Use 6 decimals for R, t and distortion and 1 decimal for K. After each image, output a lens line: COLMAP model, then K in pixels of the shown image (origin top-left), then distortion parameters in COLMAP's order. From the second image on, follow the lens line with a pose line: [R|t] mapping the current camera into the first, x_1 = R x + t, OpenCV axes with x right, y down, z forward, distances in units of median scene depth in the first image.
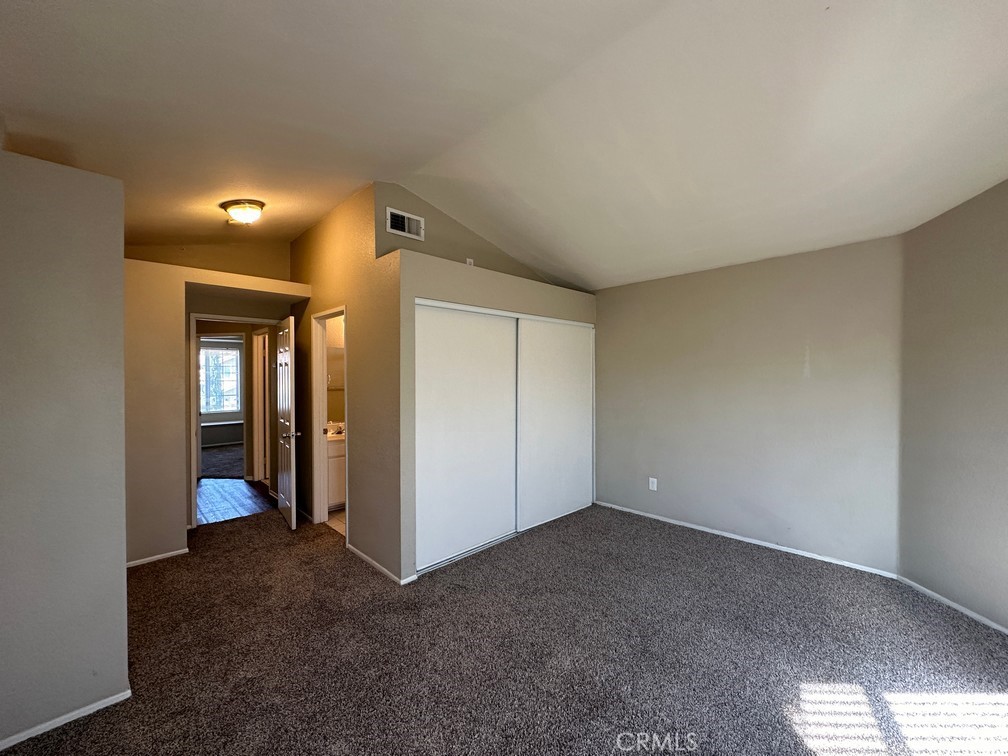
lens RADIAL K [[401.1, 0, 503.3], [0, 401.1, 377.8], [0, 0, 1]] dist [-0.002911, -0.000023]
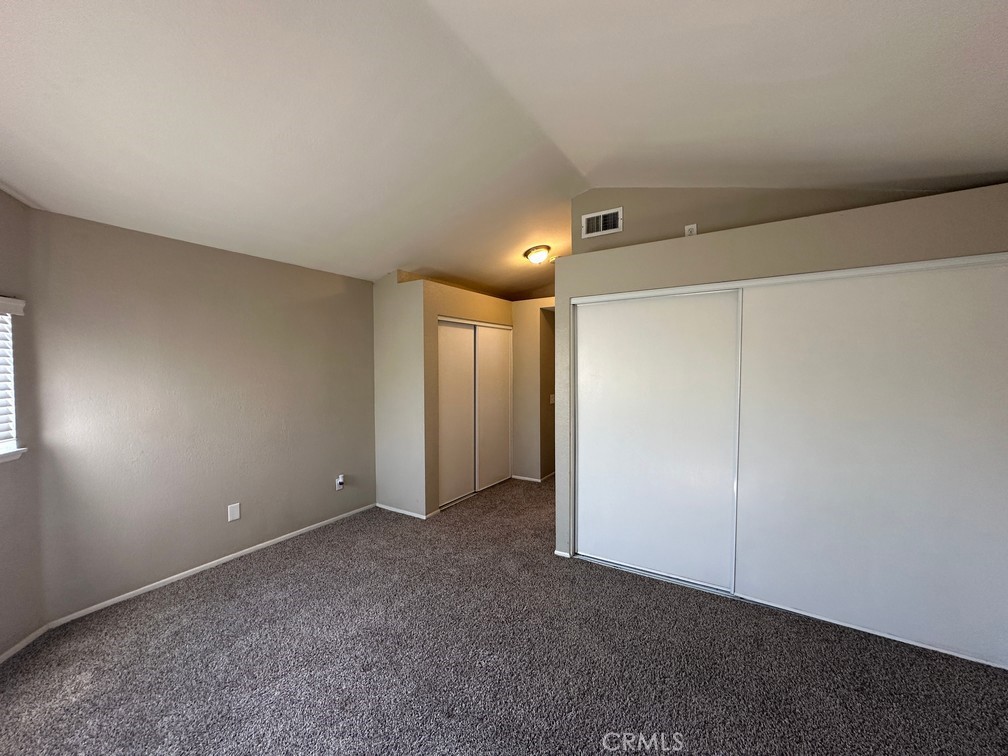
lens RADIAL K [[401.1, 0, 503.3], [0, 401.1, 377.8], [0, 0, 1]] dist [-0.002911, -0.000023]
pose [[0.234955, 0.035137, -0.971371, 0.727111], [0.003947, 0.999304, 0.037102, -0.028922], [0.971998, -0.012552, 0.234652, 0.529452]]
